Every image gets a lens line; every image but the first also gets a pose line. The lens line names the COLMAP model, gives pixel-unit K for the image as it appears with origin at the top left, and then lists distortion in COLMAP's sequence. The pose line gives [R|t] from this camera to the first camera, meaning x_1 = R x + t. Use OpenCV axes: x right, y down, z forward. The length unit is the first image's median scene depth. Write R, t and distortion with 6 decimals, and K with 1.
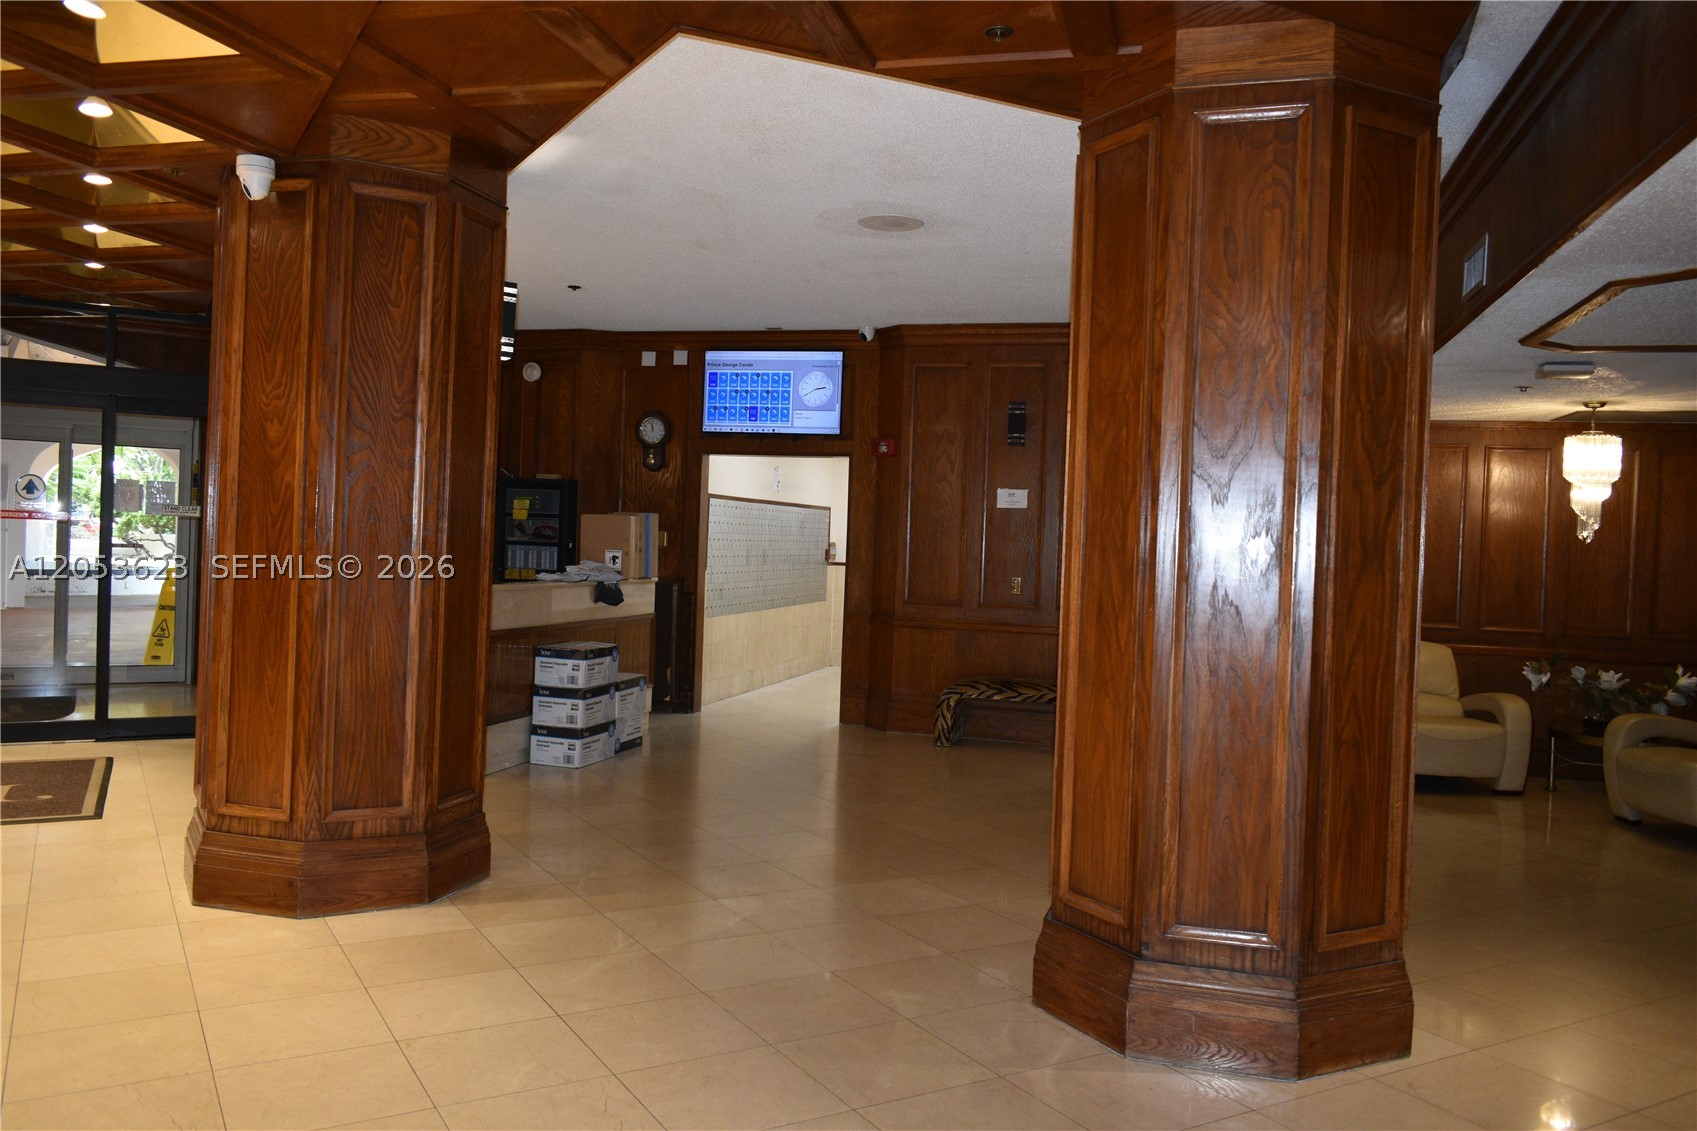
lens RADIAL K [[1314.7, 0, 849.5], [0, 1314.7, 561.7], [0, 0, 1]] dist [-0.016688, 0.003991]
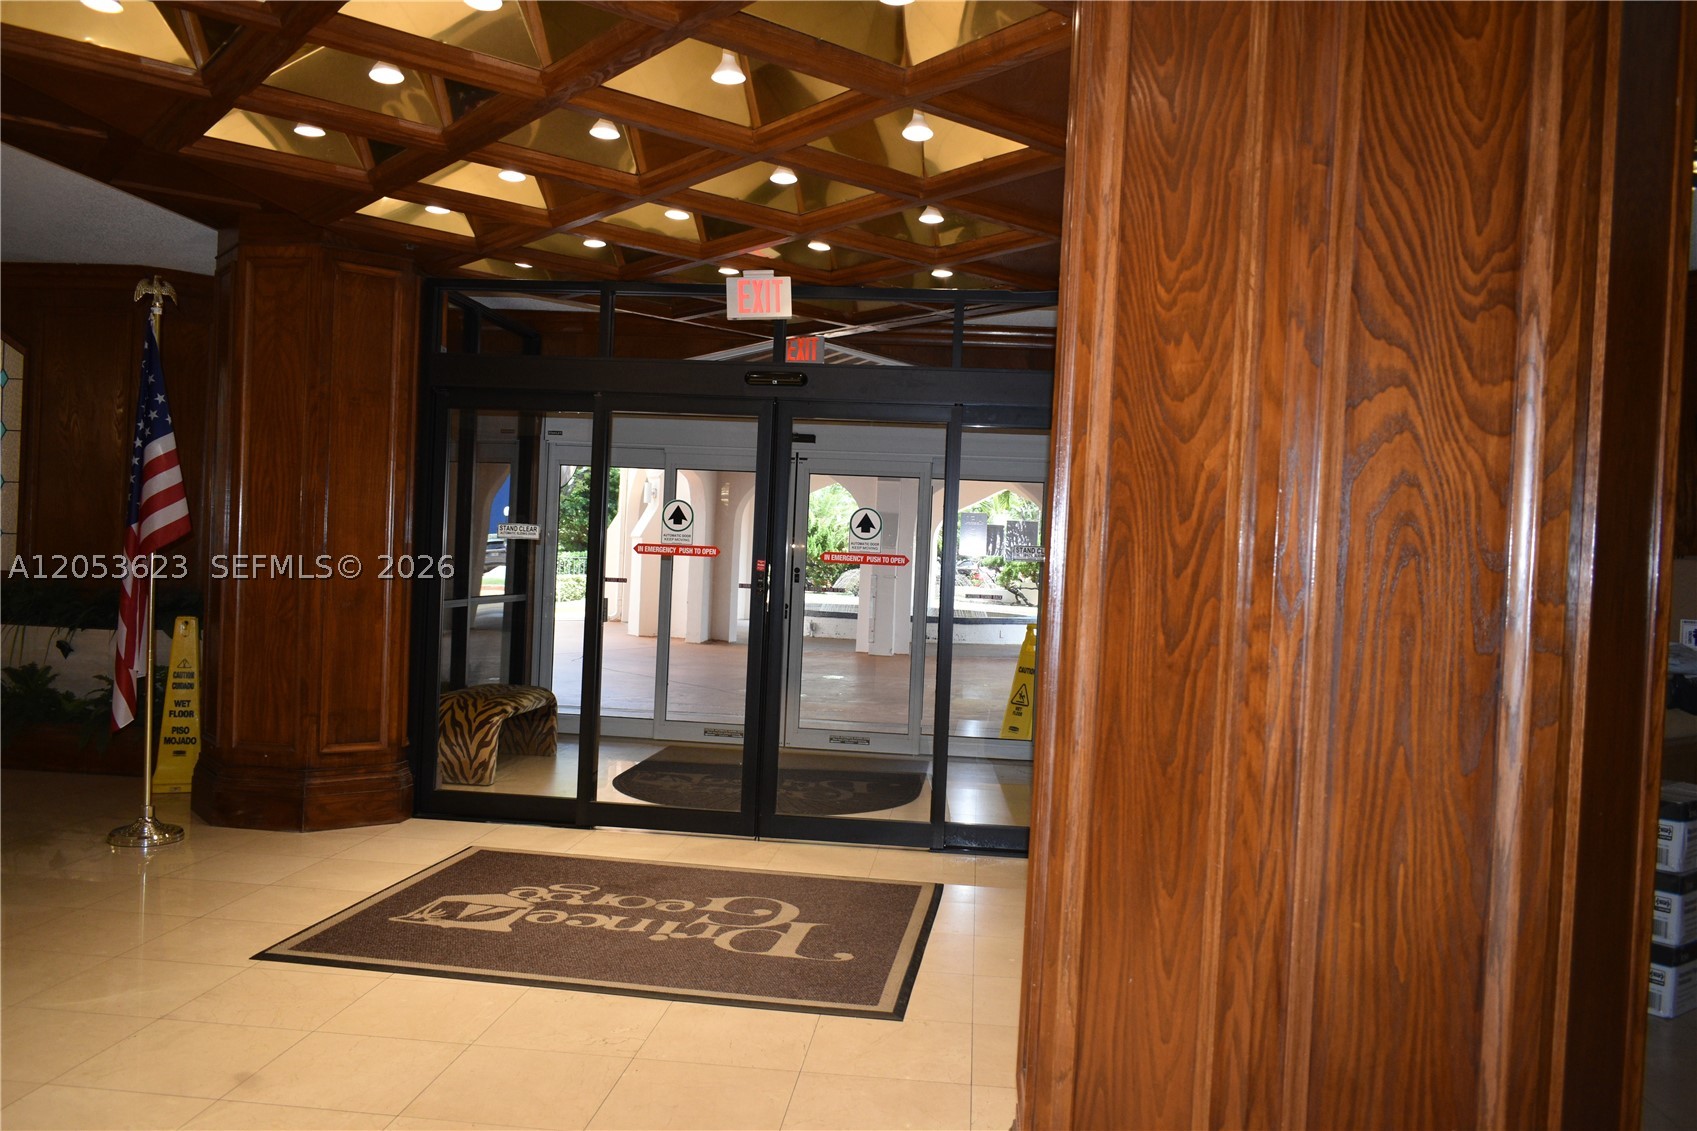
lens RADIAL K [[1314.7, 0, 849.5], [0, 1314.7, 561.7], [0, 0, 1]] dist [-0.016688, 0.003991]
pose [[0.808115, 0.000734, -0.589024, -0.264004], [-0.023753, 0.999226, -0.031344, -0.014042], [0.588545, 0.039321, 0.807508, 0.567091]]
